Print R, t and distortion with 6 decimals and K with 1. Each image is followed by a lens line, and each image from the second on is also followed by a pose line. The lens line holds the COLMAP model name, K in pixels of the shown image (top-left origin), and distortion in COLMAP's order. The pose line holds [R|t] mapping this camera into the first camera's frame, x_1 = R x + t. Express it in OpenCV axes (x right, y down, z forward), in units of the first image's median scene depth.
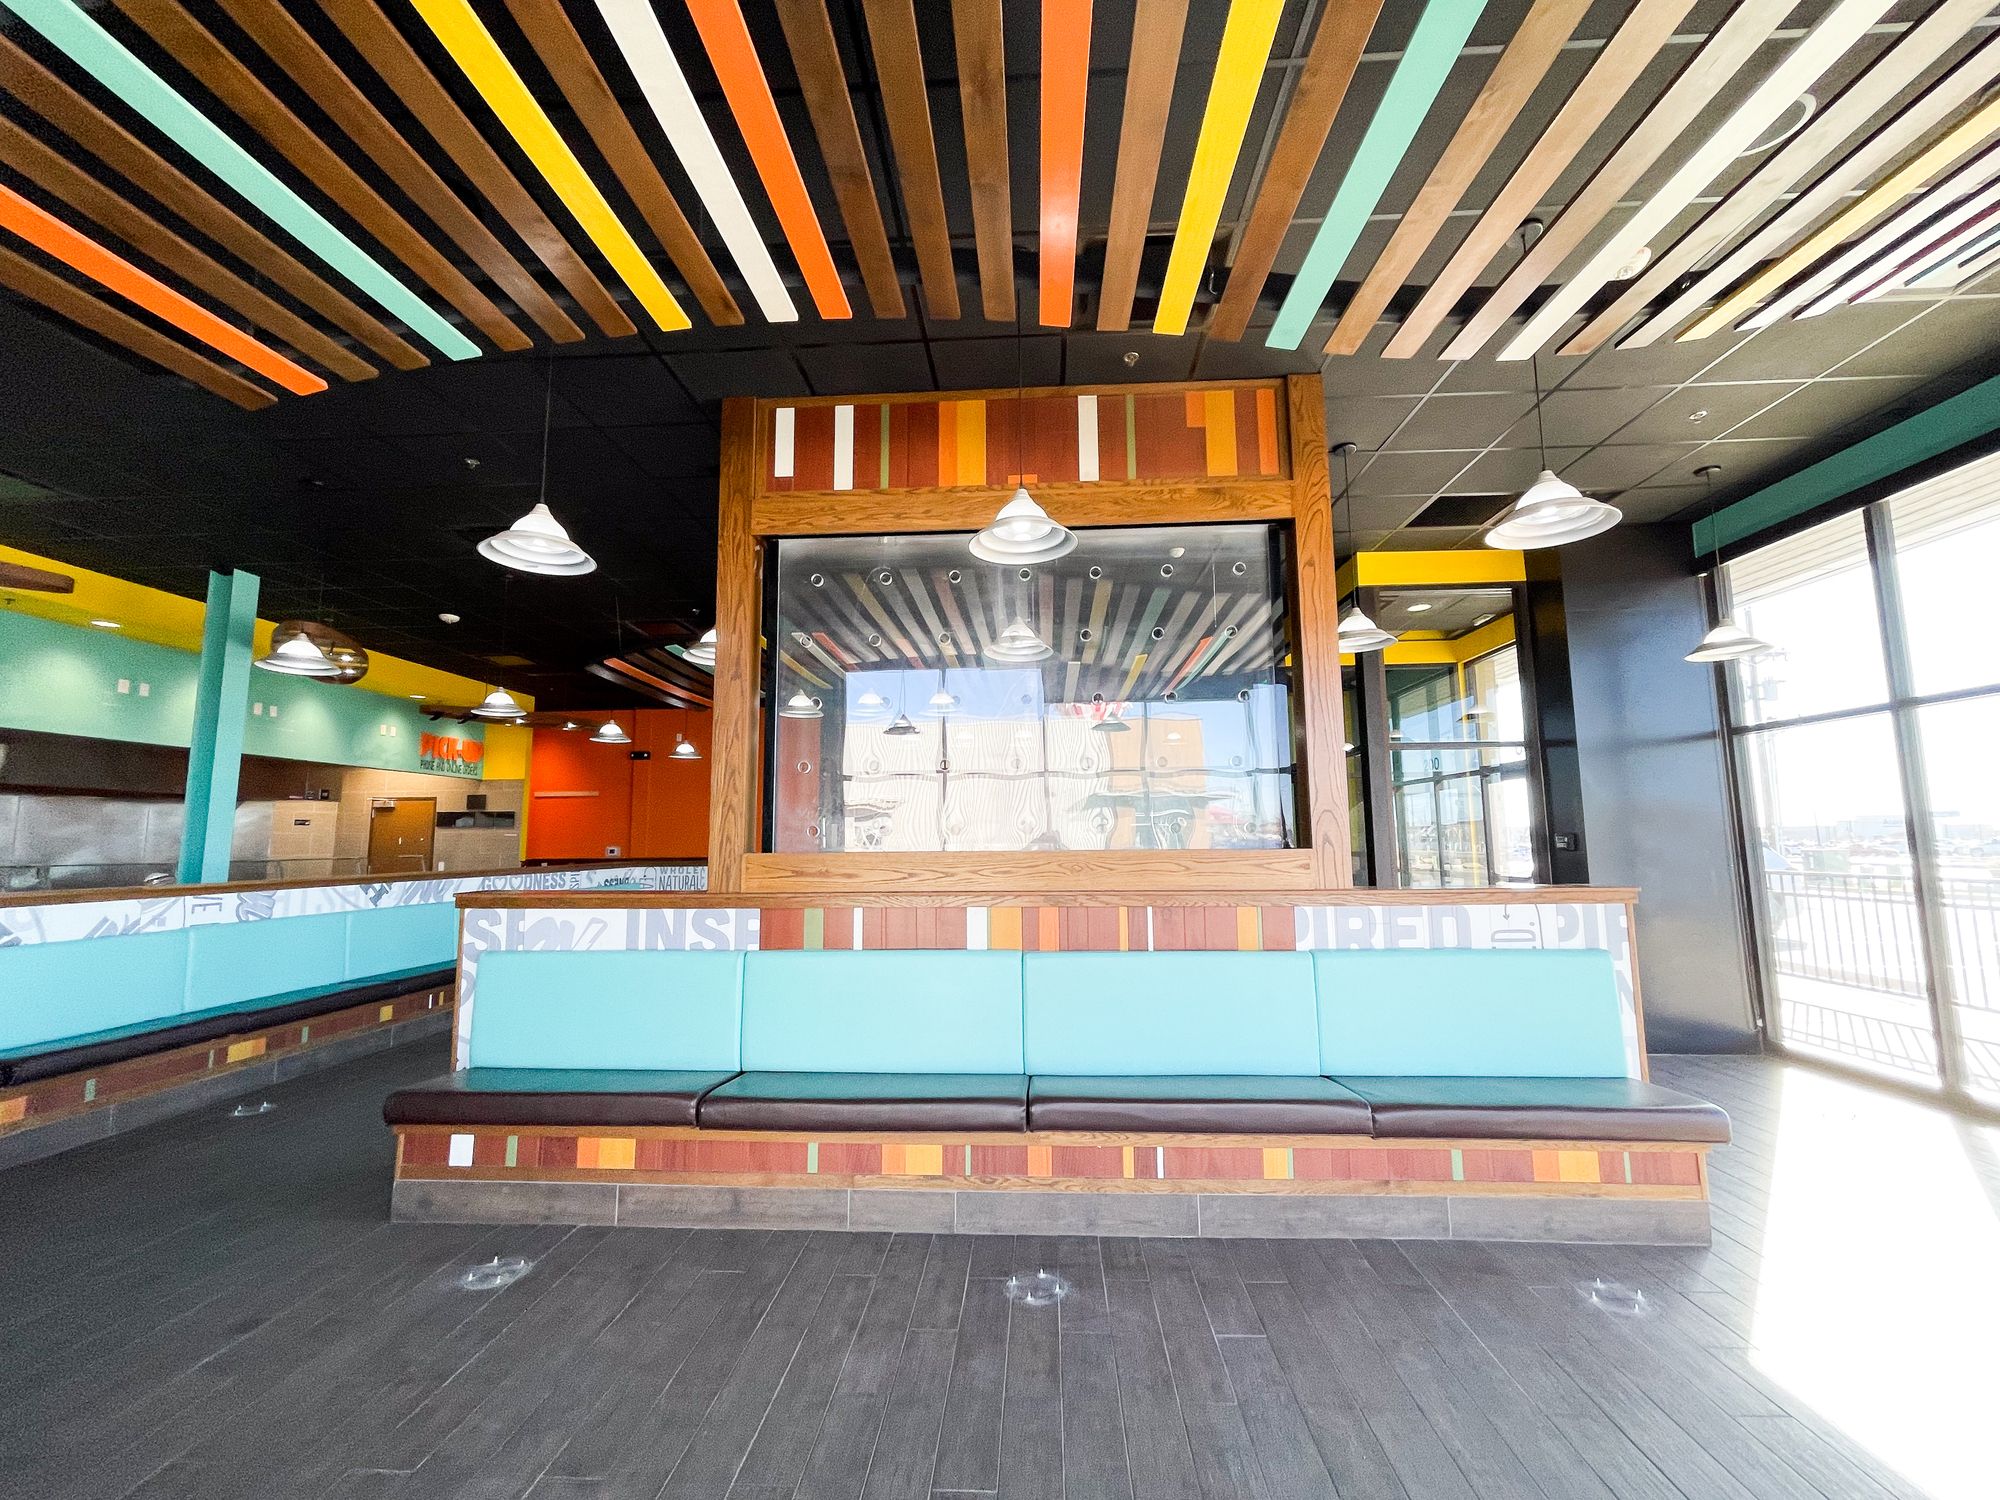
lens RADIAL K [[802.2, 0, 991.2], [0, 802.2, 750.4], [0, 0, 1]] dist [-0.010041, 0.003891]
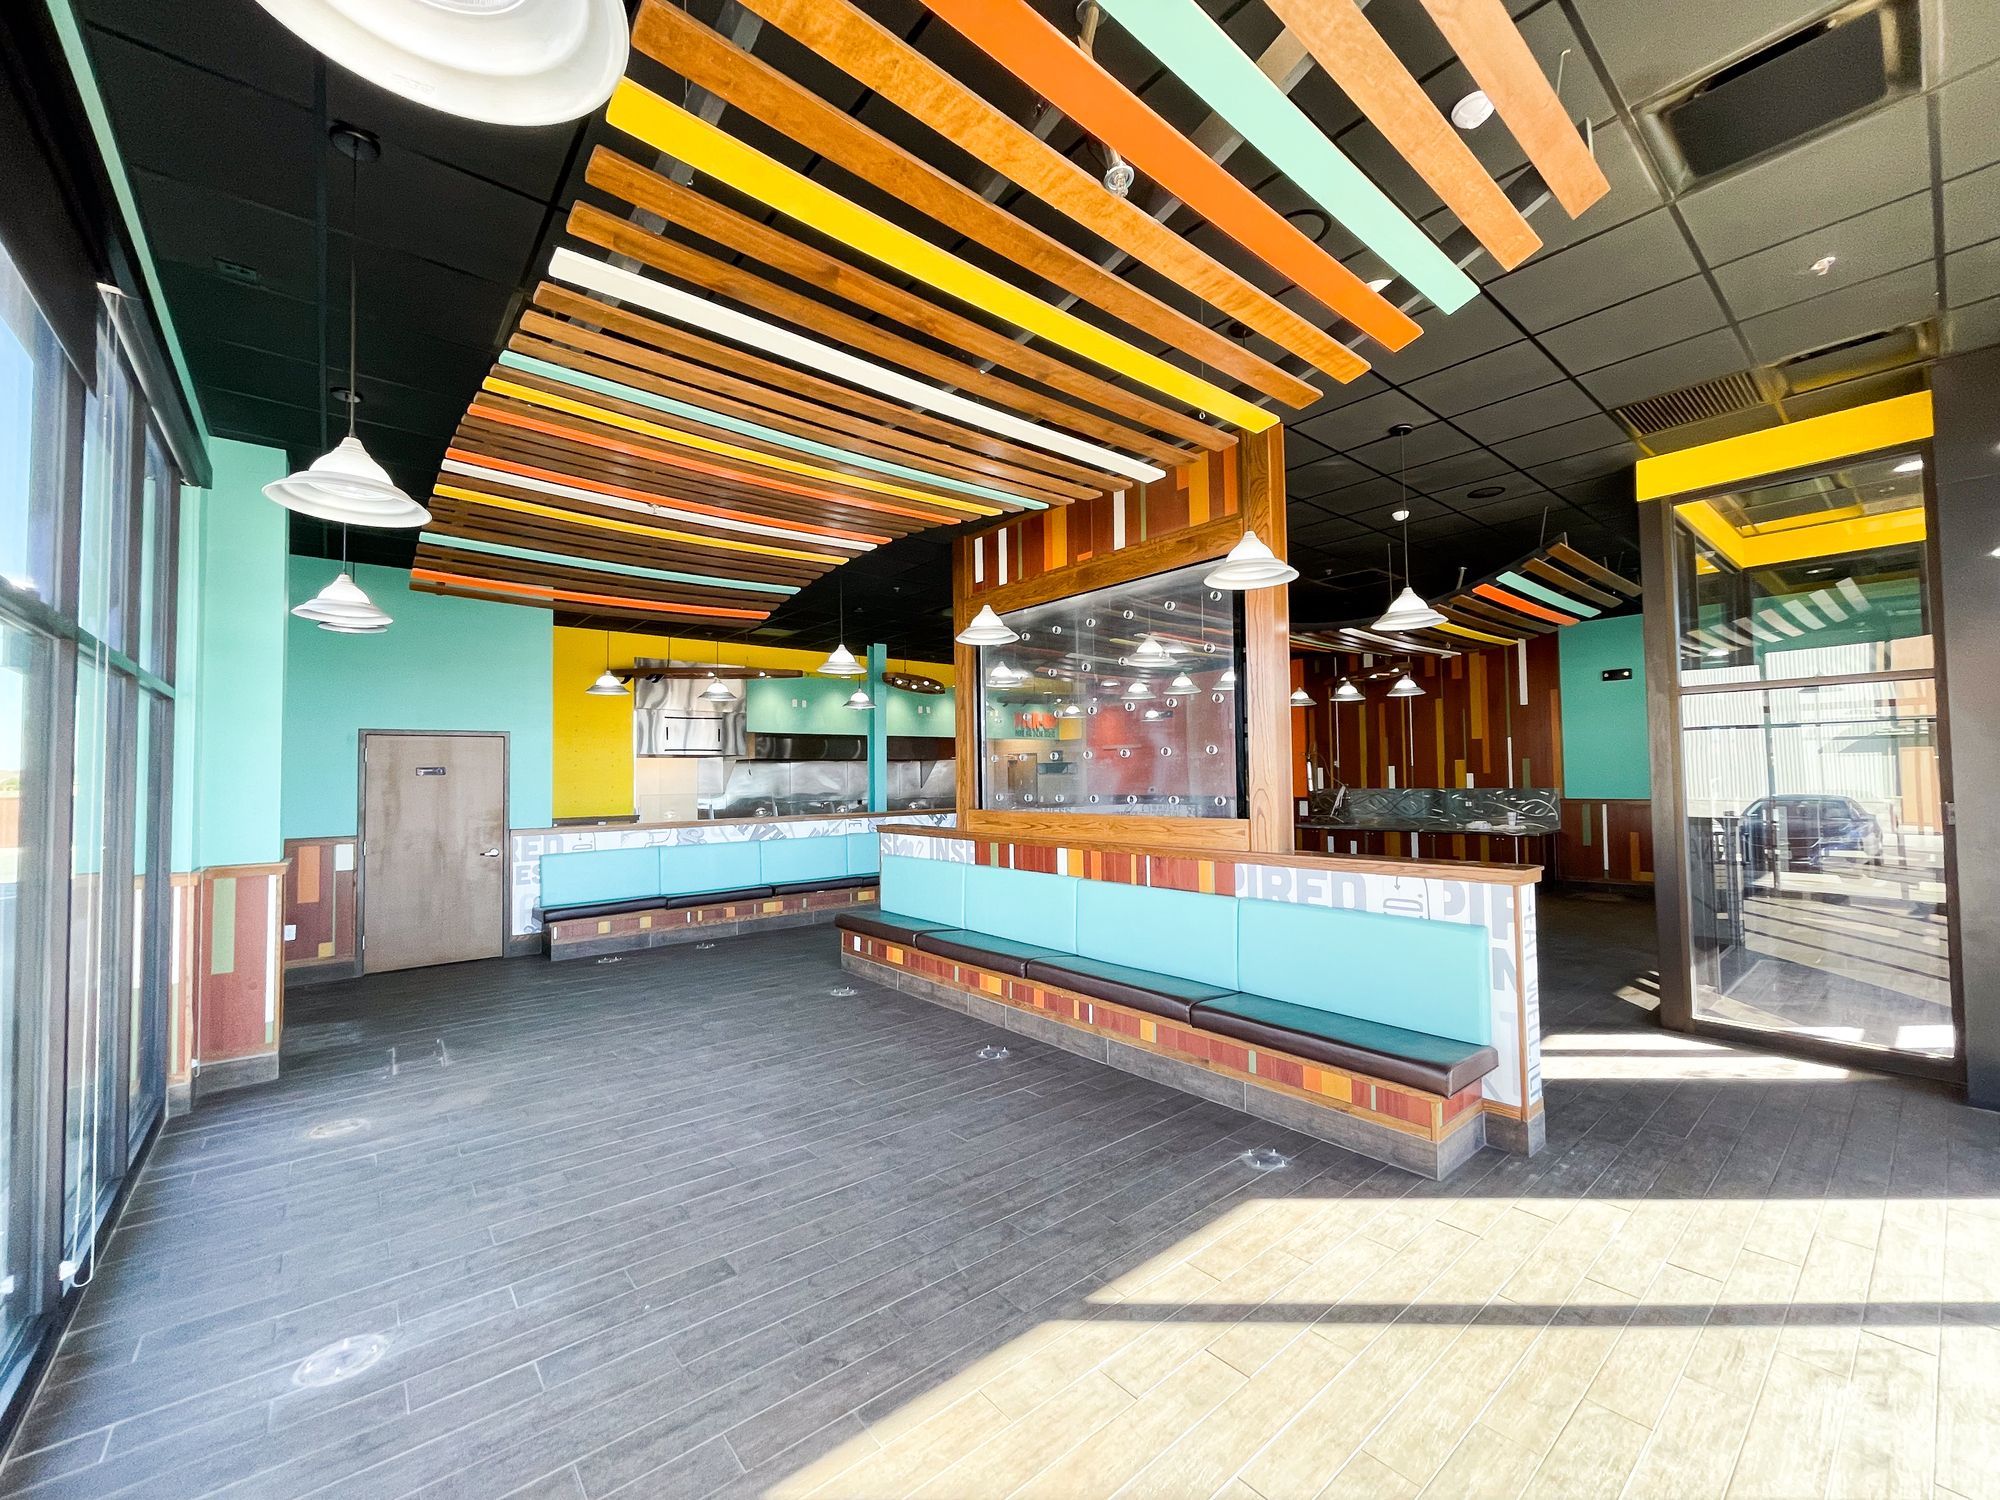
lens RADIAL K [[808.3, 0, 1003.3], [0, 808.3, 743.9], [0, 0, 1]] dist [-0.000695, -0.000132]
pose [[0.684626, -0.030299, -0.728264, 1.039892], [0.089932, 0.995013, 0.043147, -0.083003], [0.723325, -0.095034, 0.683937, -0.138699]]
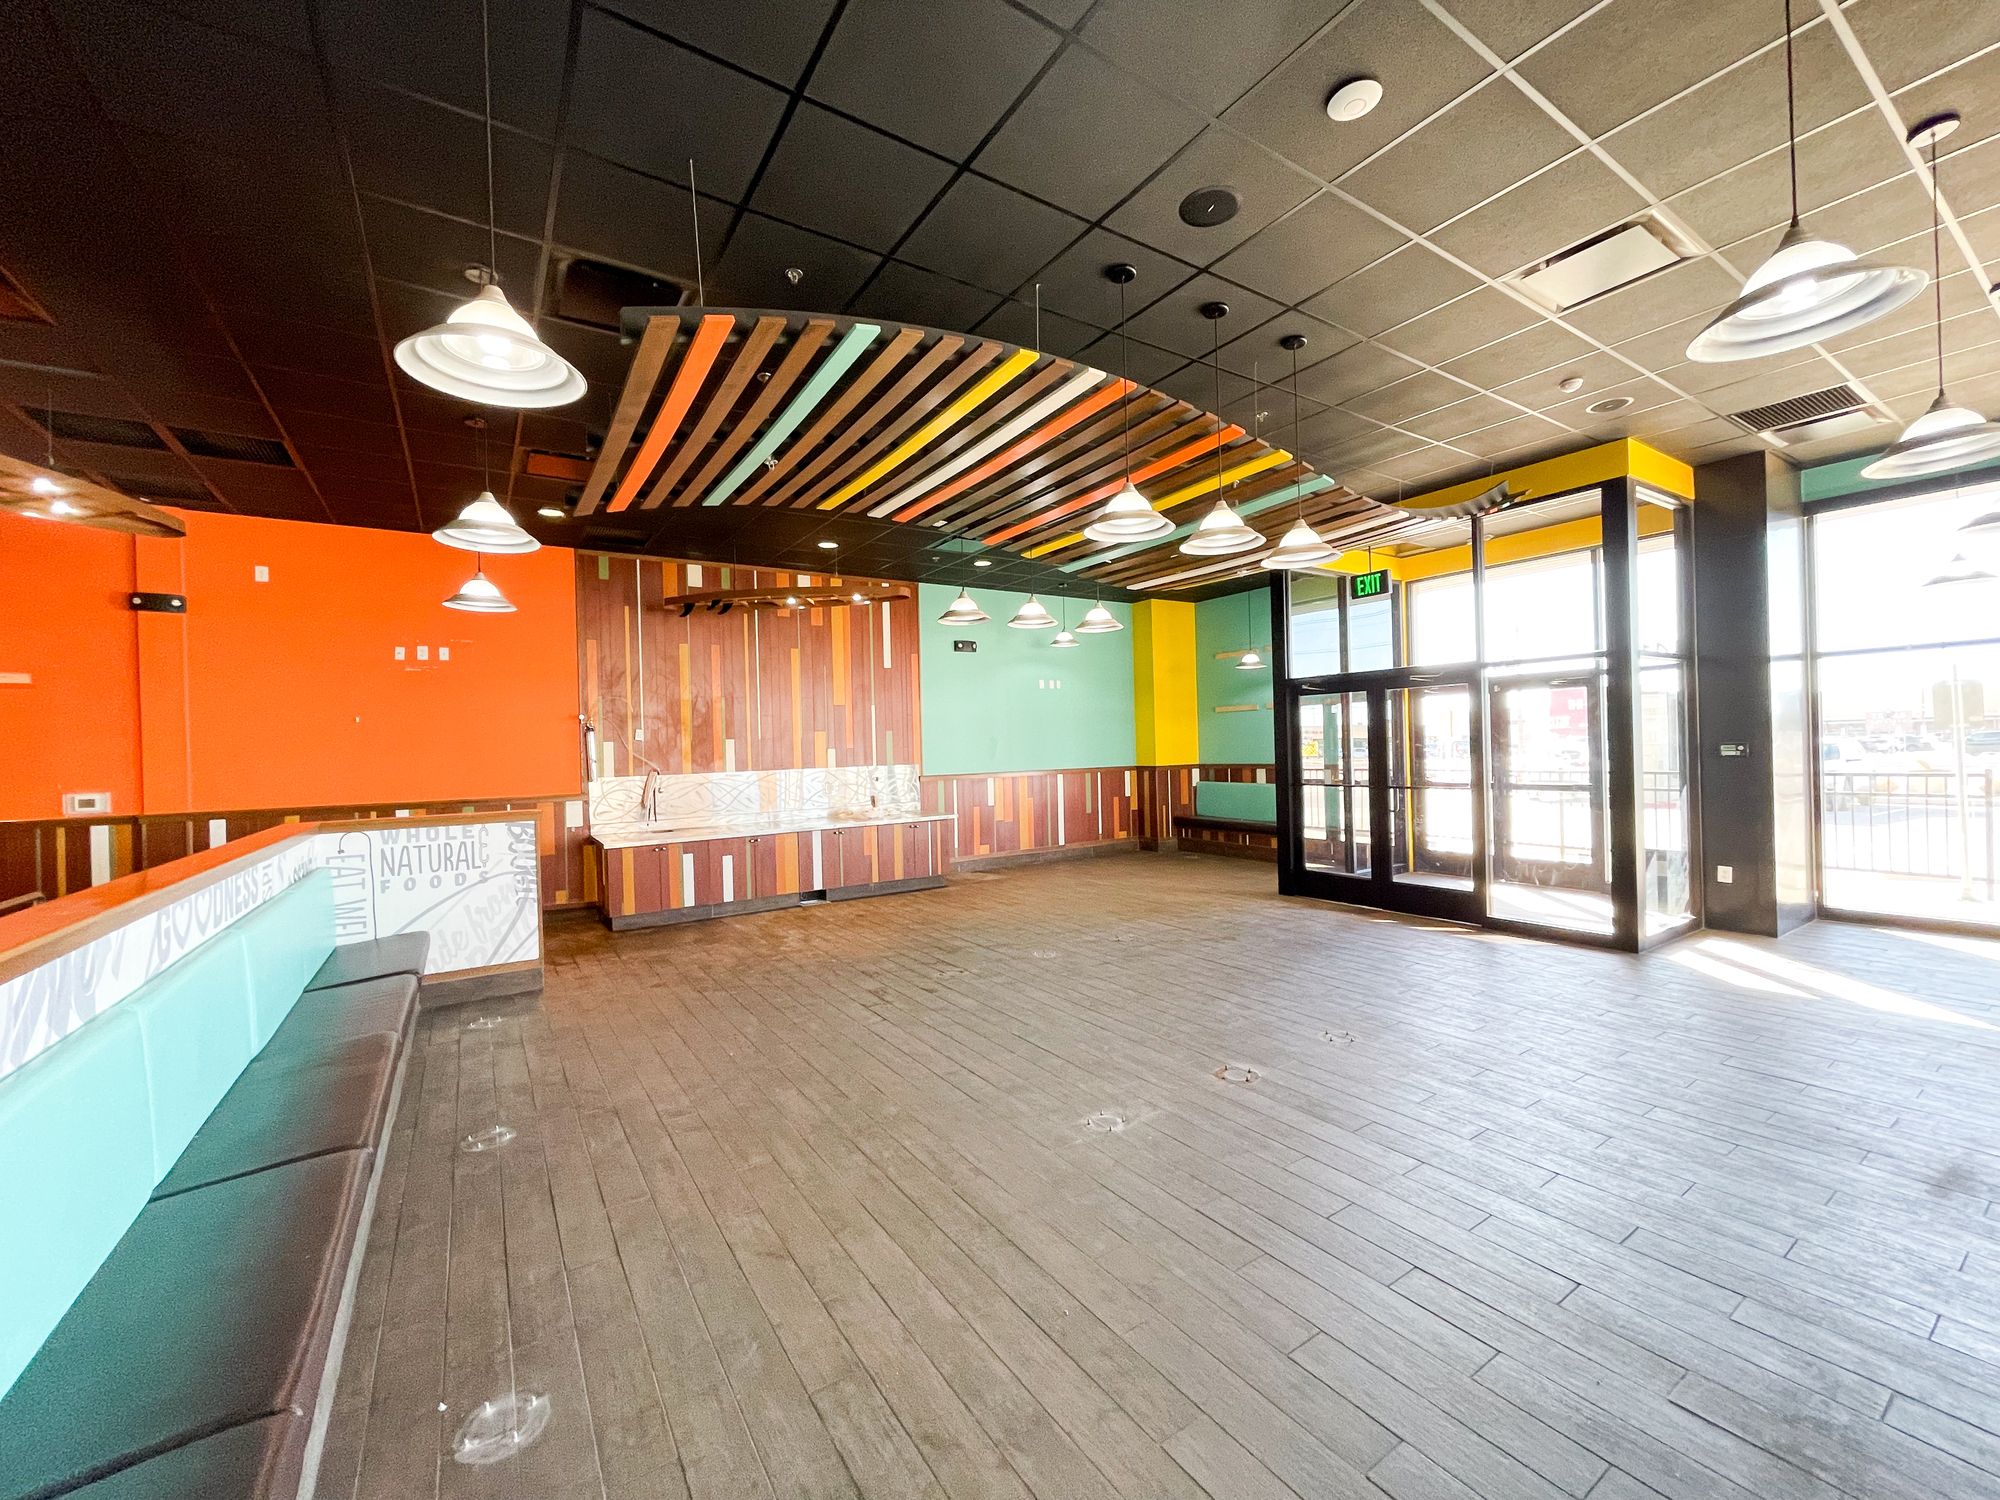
lens RADIAL K [[802.2, 0, 991.2], [0, 802.2, 750.4], [0, 0, 1]] dist [-0.010041, 0.003891]
pose [[0.808687, -0.014804, 0.588053, -1.135771], [-0.046632, 0.994924, 0.089176, 0.100942], [-0.586388, -0.099538, 0.803891, 1.130589]]
